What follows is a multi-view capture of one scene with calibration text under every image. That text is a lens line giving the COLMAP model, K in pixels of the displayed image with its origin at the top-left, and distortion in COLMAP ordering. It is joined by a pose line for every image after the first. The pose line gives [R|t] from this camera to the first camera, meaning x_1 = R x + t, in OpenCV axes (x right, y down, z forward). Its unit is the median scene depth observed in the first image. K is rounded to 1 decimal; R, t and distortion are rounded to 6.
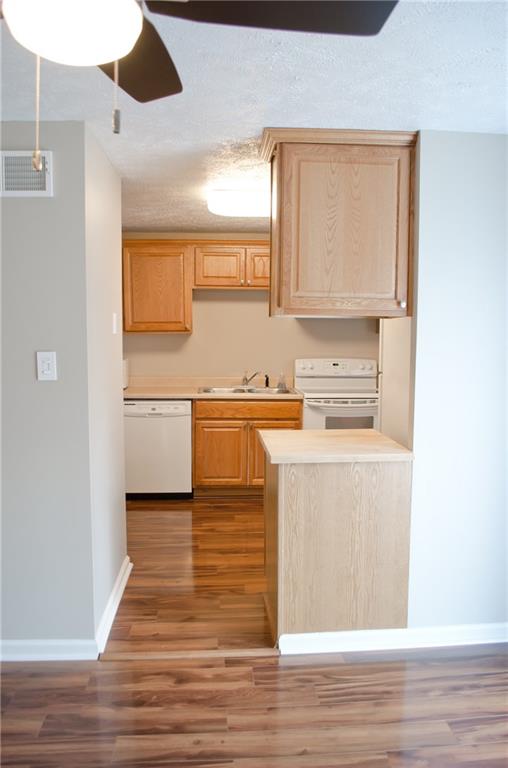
lens RADIAL K [[615.0, 0, 254.3], [0, 615.0, 389.6], [0, 0, 1]] dist [-0.073173, 0.004334]
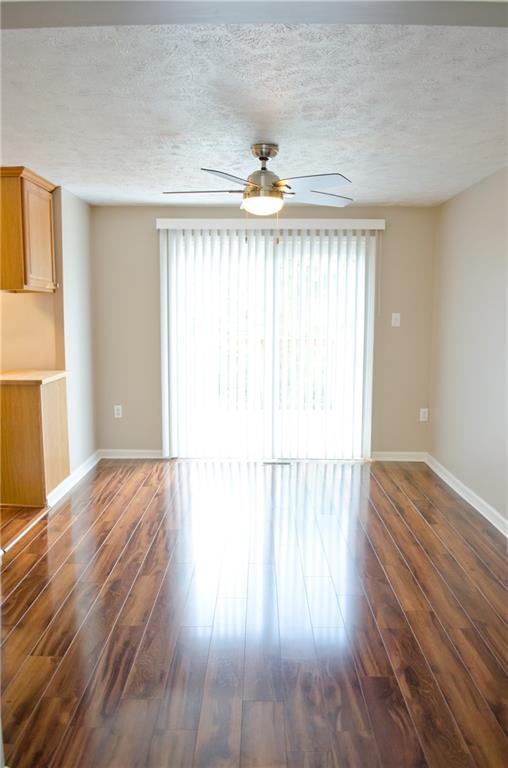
lens RADIAL K [[644.6, 0, 254.0], [0, 644.6, 384.0], [0, 0, 1]] dist [-0.044183, 0.001567]
pose [[0.073067, -0.116087, 0.990548, -1.513751], [0.092715, 0.989692, 0.109148, -0.010626], [-0.993008, 0.083864, 0.083077, 0.318595]]
